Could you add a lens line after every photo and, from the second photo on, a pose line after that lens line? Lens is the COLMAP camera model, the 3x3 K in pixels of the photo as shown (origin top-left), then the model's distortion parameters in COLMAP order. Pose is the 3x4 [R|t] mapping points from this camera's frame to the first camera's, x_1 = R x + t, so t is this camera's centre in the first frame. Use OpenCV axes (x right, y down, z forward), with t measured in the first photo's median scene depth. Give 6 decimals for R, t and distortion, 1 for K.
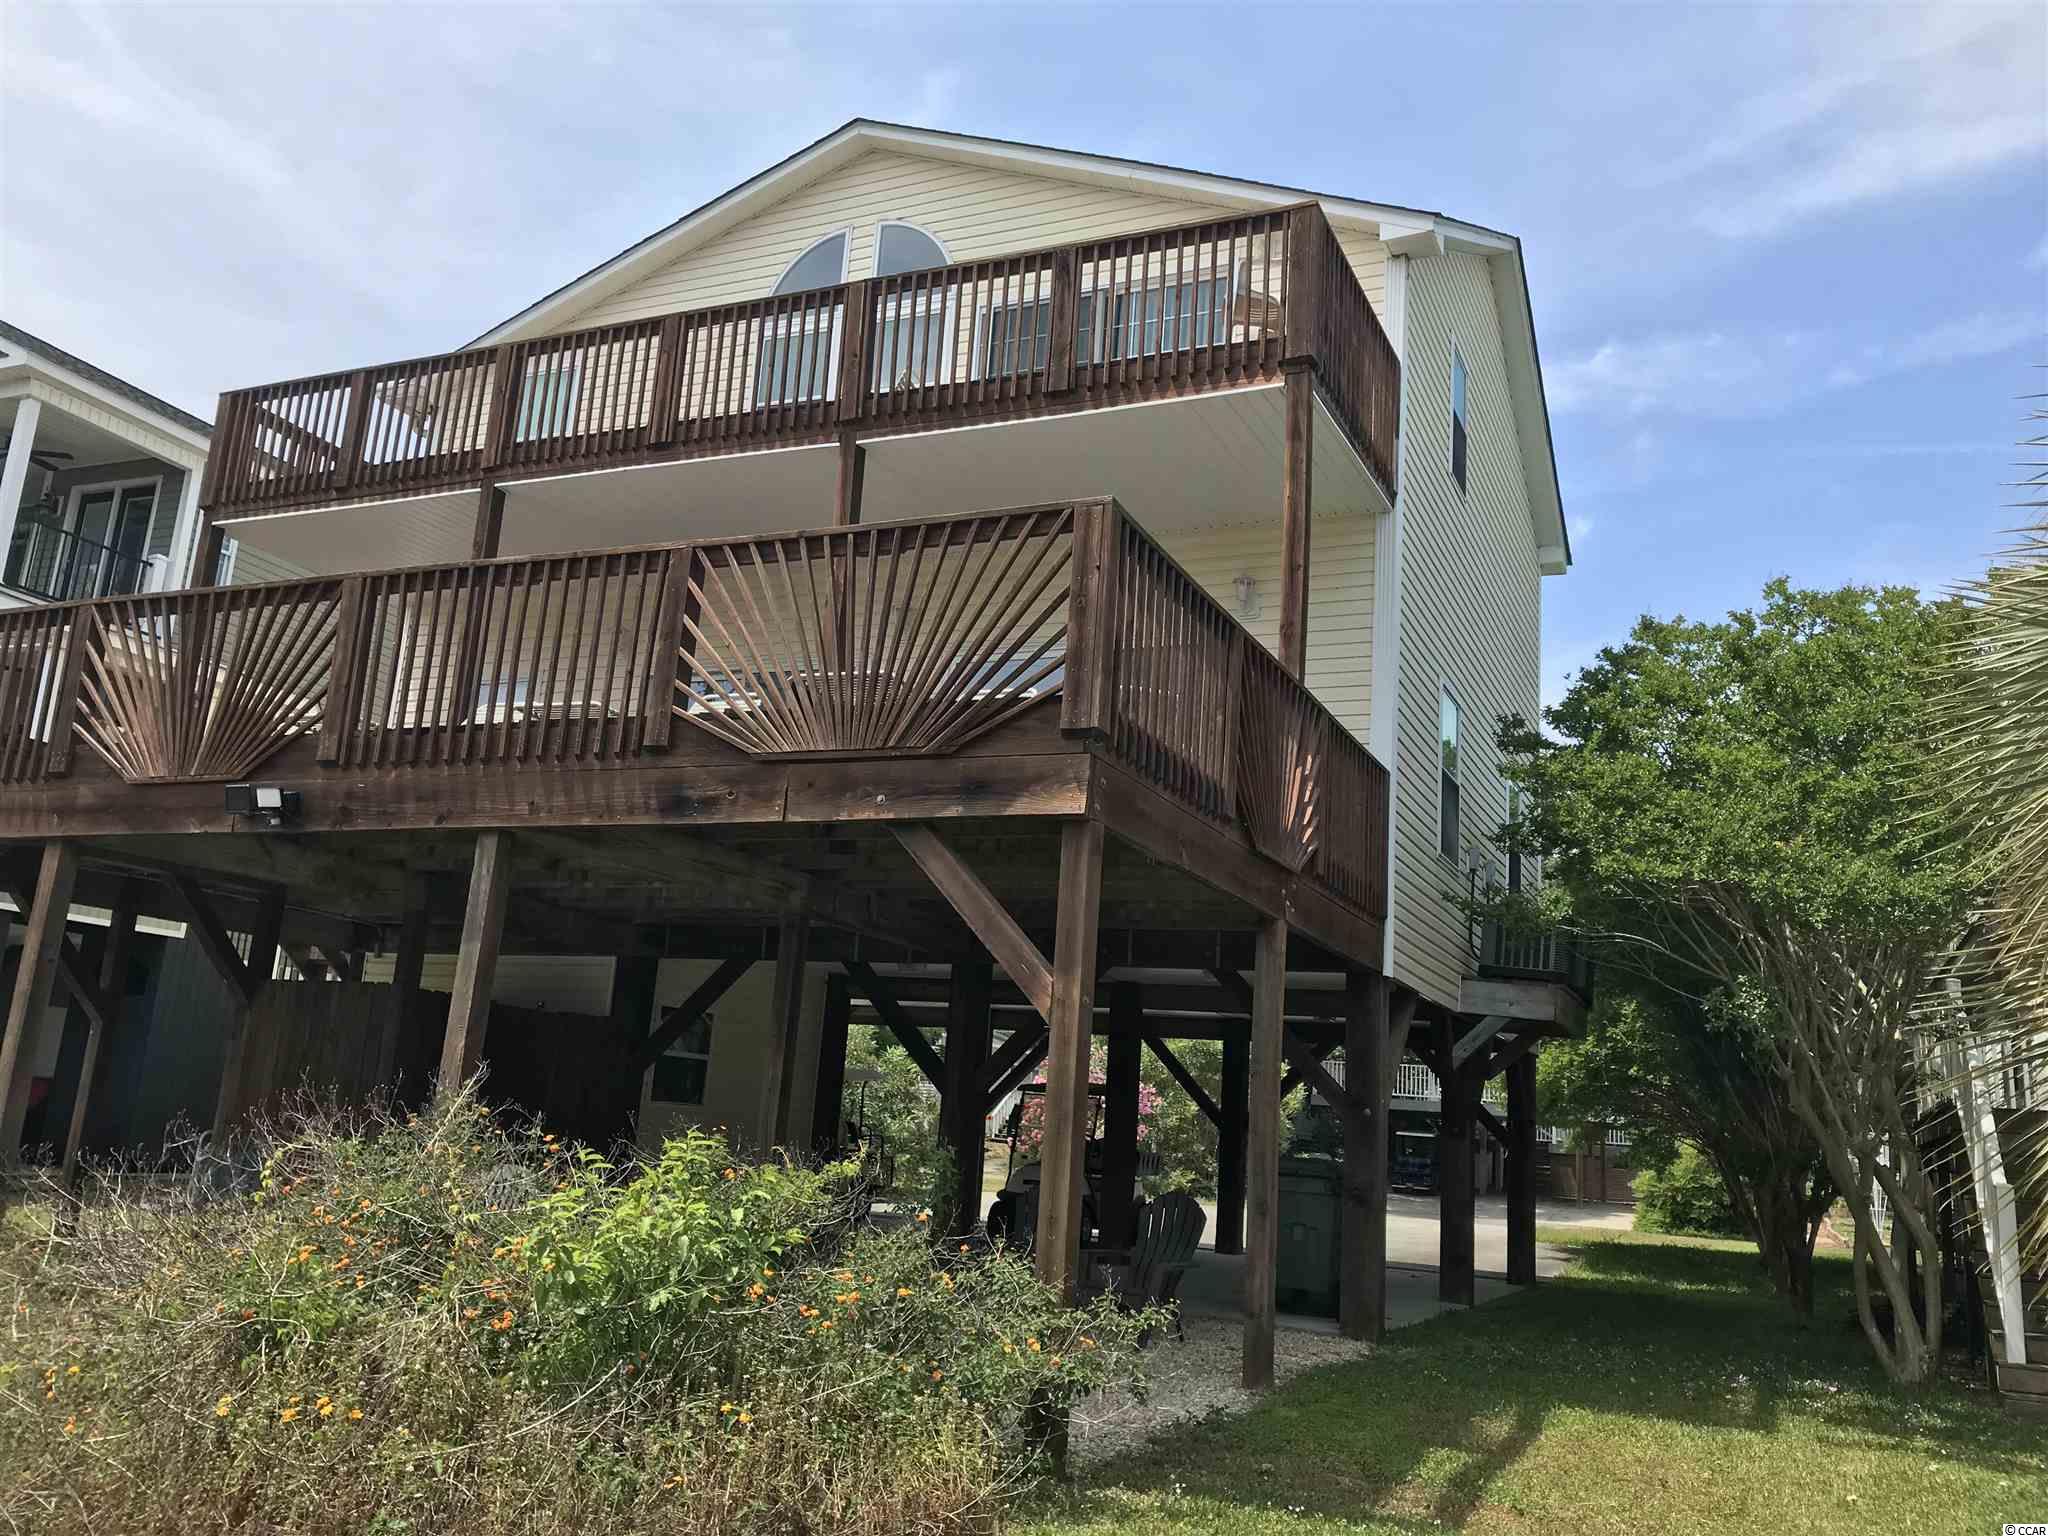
lens RADIAL K [[1674.1, 0, 1019.4], [0, 1674.1, 782.6], [0, 0, 1]] dist [0.030324, -0.006179]
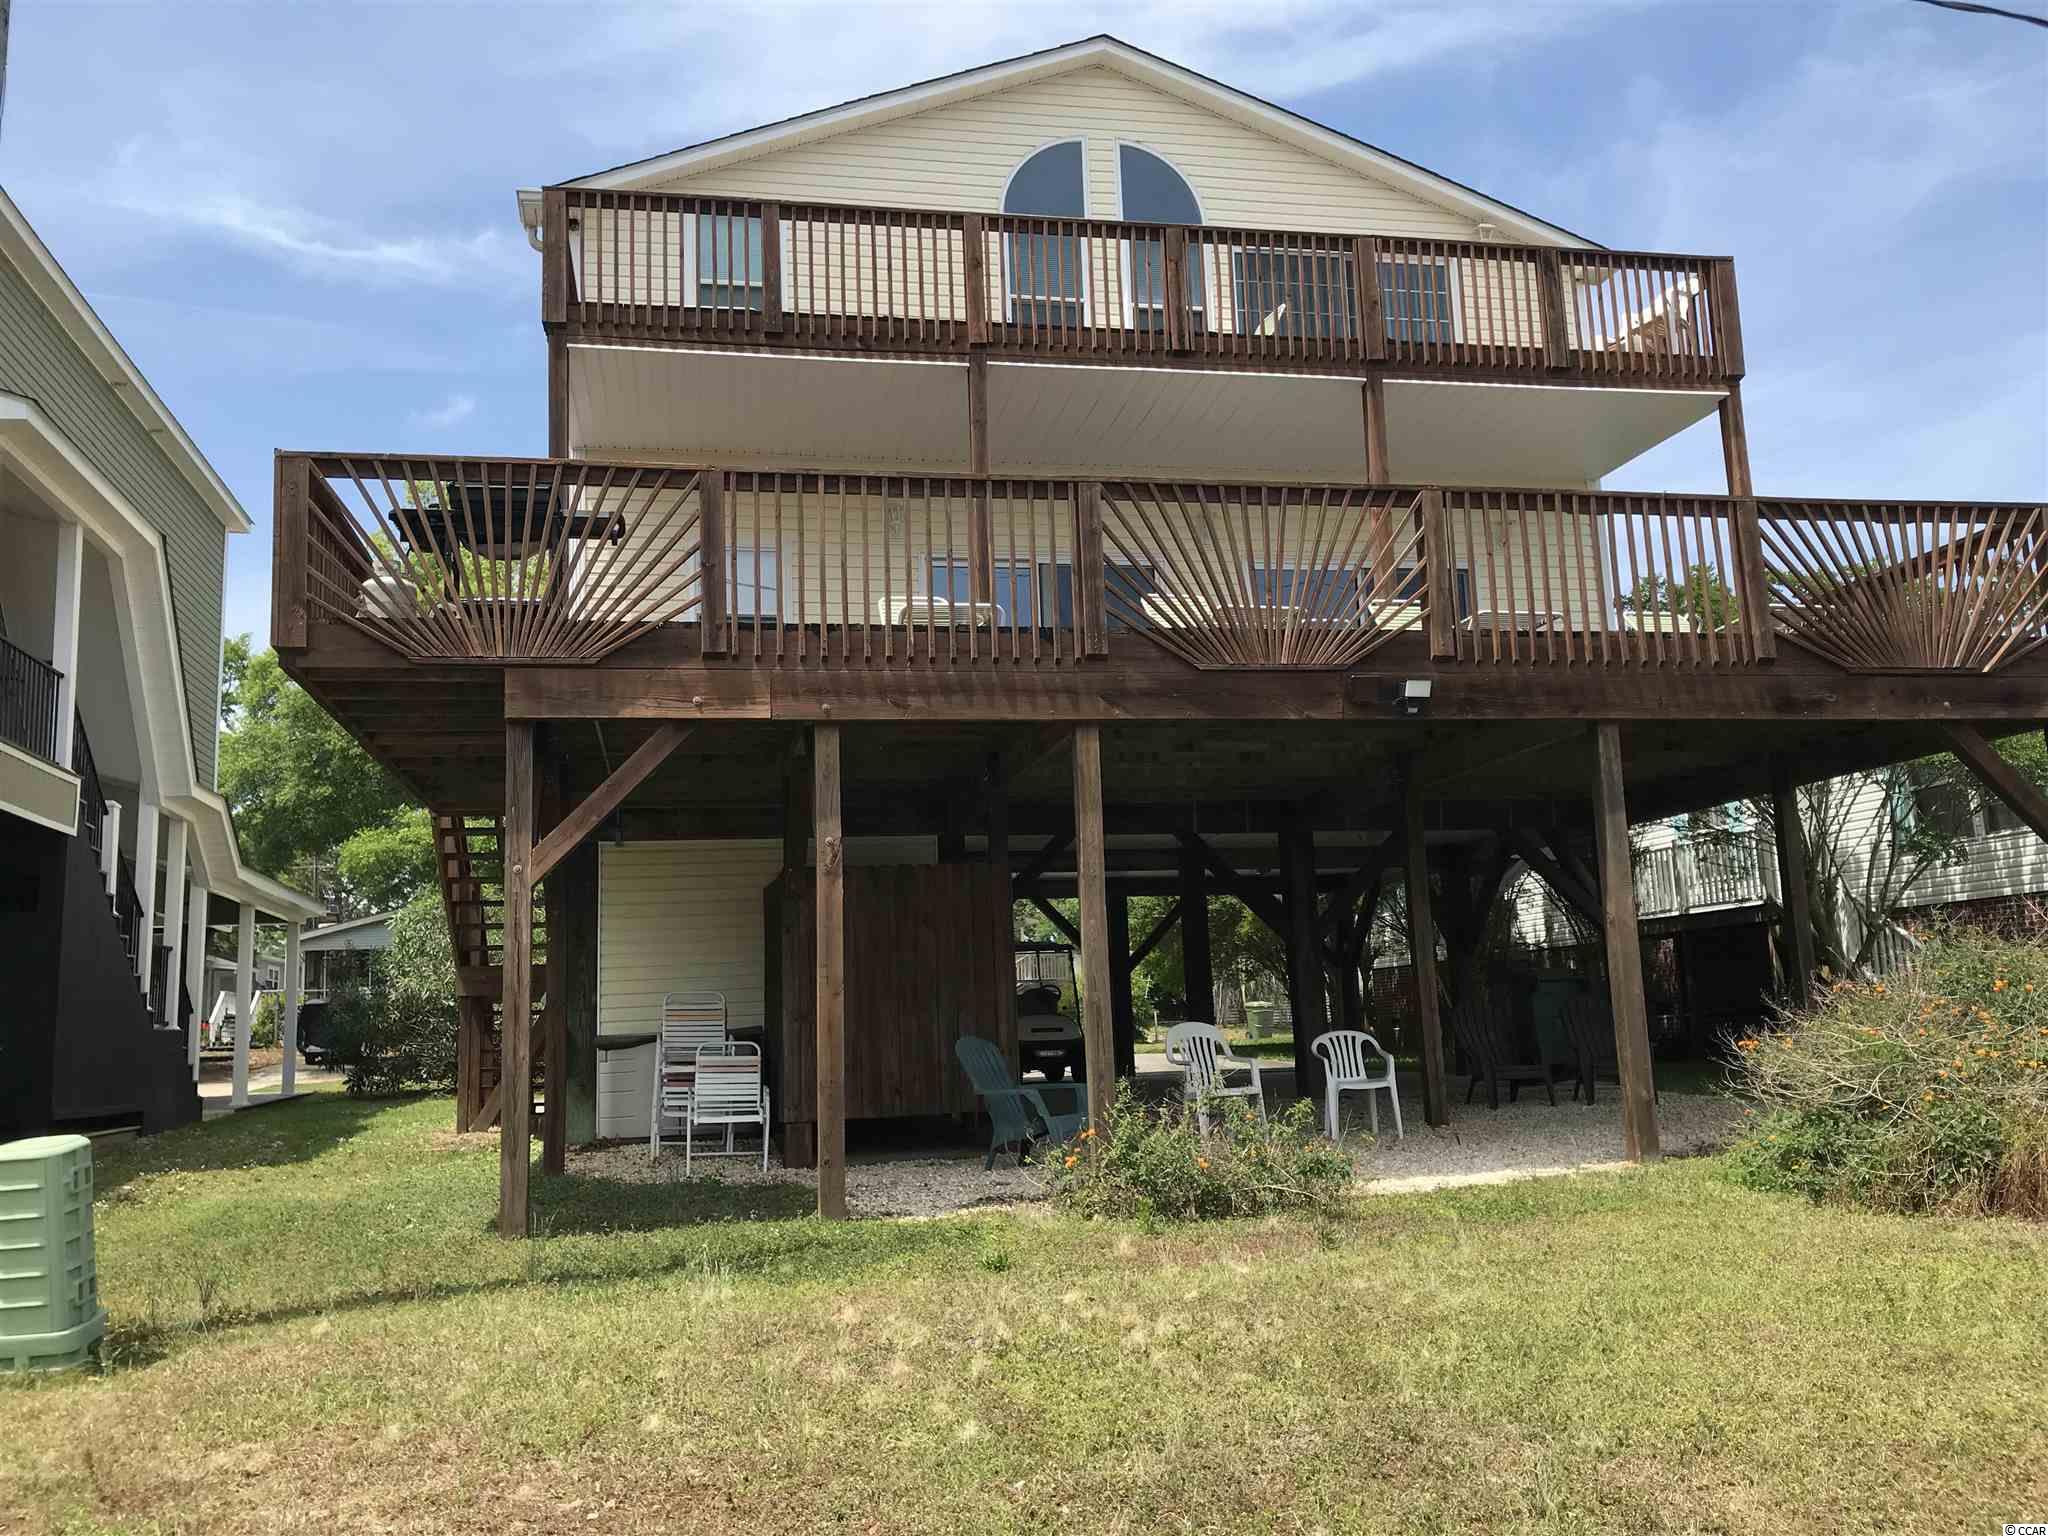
lens RADIAL K [[1674.1, 0, 1033.0], [0, 1674.1, 754.8], [0, 0, 1]] dist [0.030324, -0.006179]
pose [[0.775555, -0.001242, 0.631279, -1.335064], [-0.031604, 0.998668, 0.040791, 0.015779], [-0.630488, -0.051587, 0.774483, 0.311176]]
